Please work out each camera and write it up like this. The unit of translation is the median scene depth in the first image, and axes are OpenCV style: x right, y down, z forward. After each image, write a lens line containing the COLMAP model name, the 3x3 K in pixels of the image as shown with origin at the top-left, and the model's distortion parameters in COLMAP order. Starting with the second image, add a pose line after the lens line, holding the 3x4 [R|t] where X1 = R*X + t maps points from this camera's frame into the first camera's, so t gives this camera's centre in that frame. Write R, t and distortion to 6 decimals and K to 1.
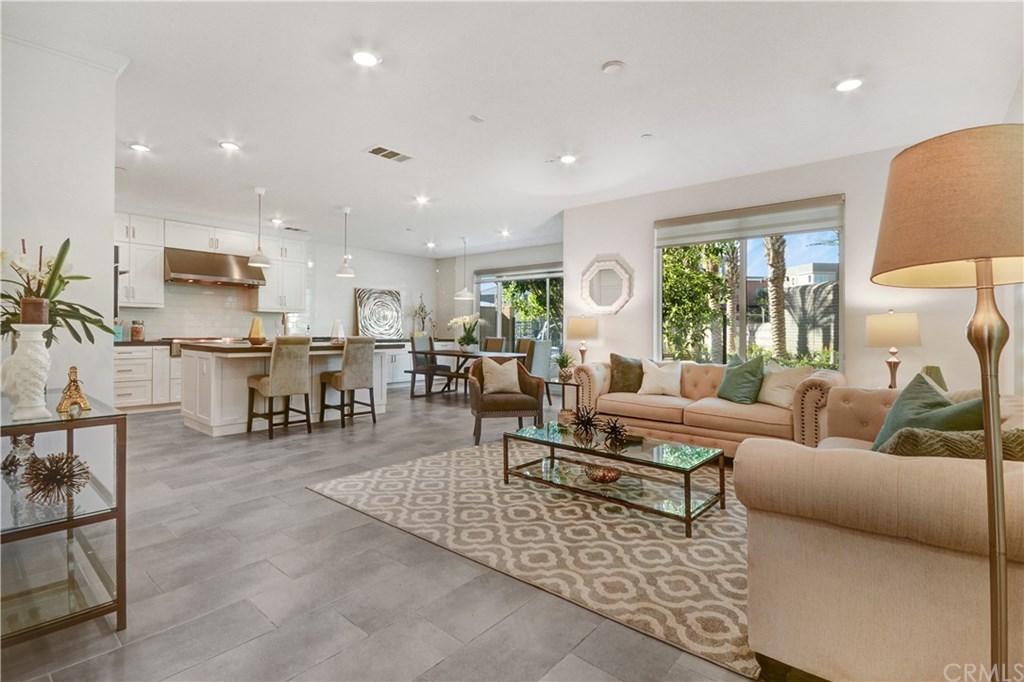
lens RADIAL K [[477.4, 0, 518.4], [0, 477.4, 332.4], [0, 0, 1]] dist [-0.018139, -0.001606]
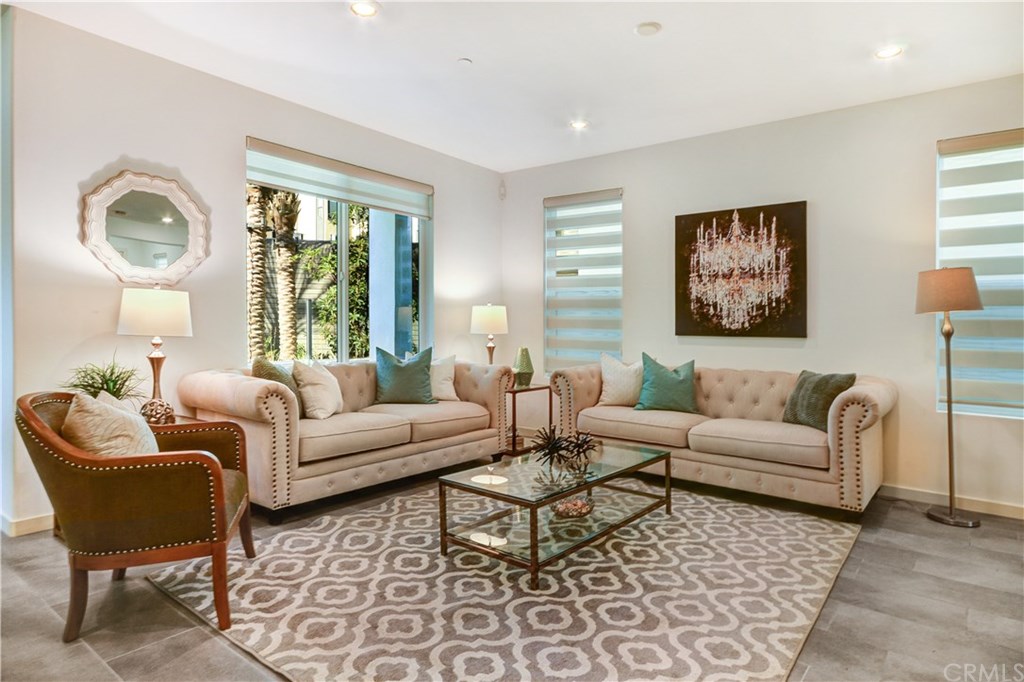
lens RADIAL K [[607.5, 0, 512.9], [0, 607.5, 323.2], [0, 0, 1]] dist [0.016255, -0.001143]
pose [[-0.039263, -0.002344, 0.999226, -0.890852], [-0.000972, 0.999997, 0.002307, -0.000306], [-0.999228, -0.000881, -0.039265, 1.263584]]
